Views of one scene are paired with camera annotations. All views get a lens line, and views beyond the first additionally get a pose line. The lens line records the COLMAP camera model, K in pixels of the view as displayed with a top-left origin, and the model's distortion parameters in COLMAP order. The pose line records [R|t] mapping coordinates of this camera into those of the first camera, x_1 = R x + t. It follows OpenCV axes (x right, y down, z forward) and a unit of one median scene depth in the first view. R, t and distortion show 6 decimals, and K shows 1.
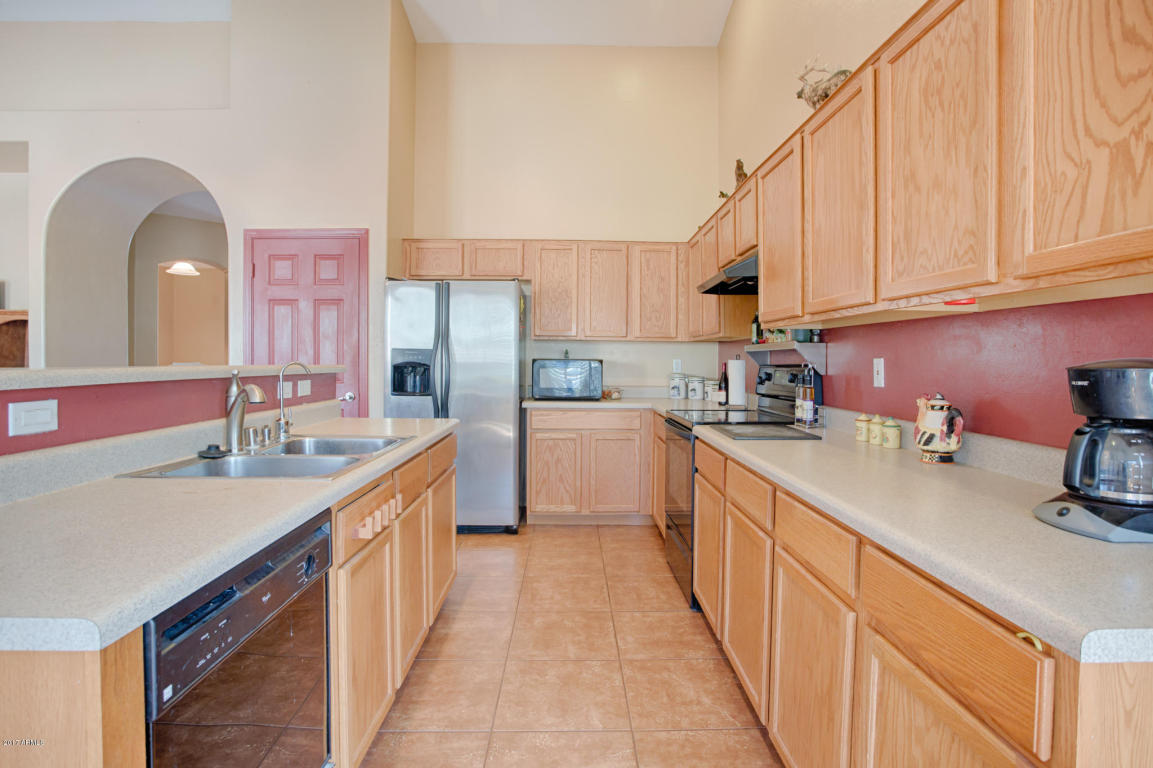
lens RADIAL K [[577.8, 0, 578.2], [0, 577.8, 374.5], [0, 0, 1]] dist [-0.081240, 0.033742]
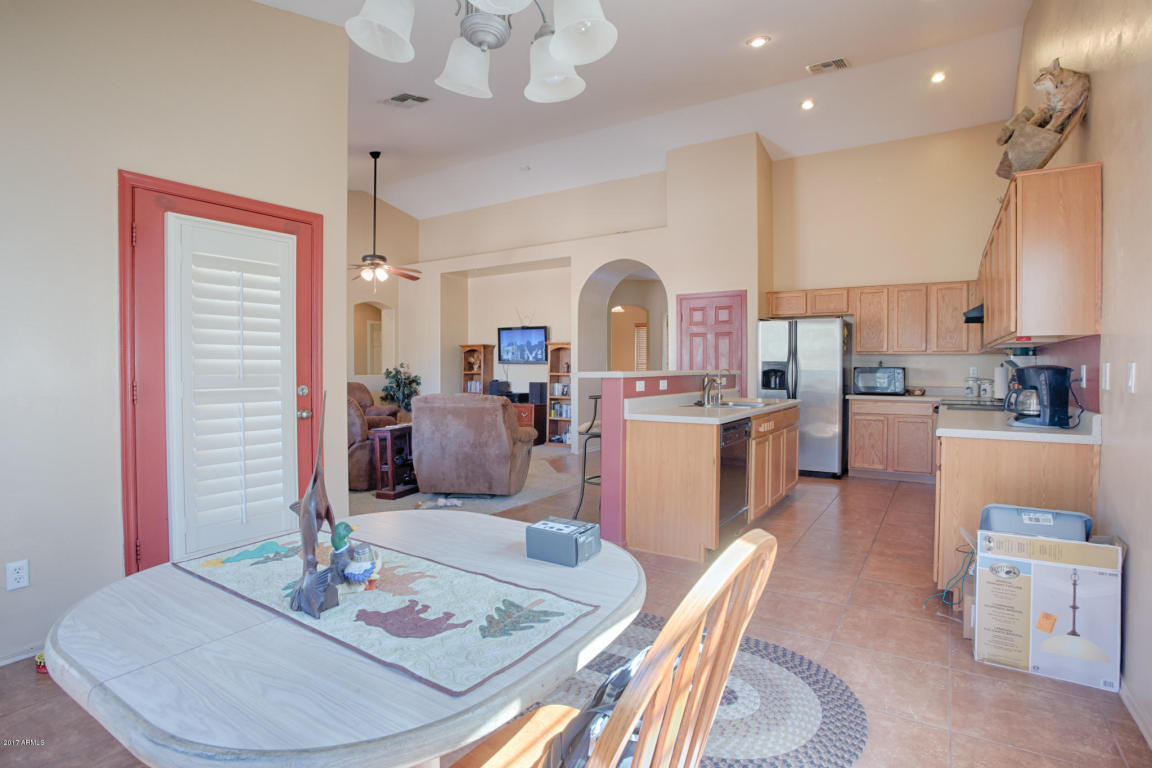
lens RADIAL K [[577.3, 0, 577.7], [0, 577.3, 374.5], [0, 0, 1]] dist [-0.081240, 0.033742]
pose [[0.826838, 0.001092, -0.562440, 0.163778], [-0.010346, 0.999858, -0.013269, 0.020072], [0.562346, 0.016790, 0.826732, -0.656174]]
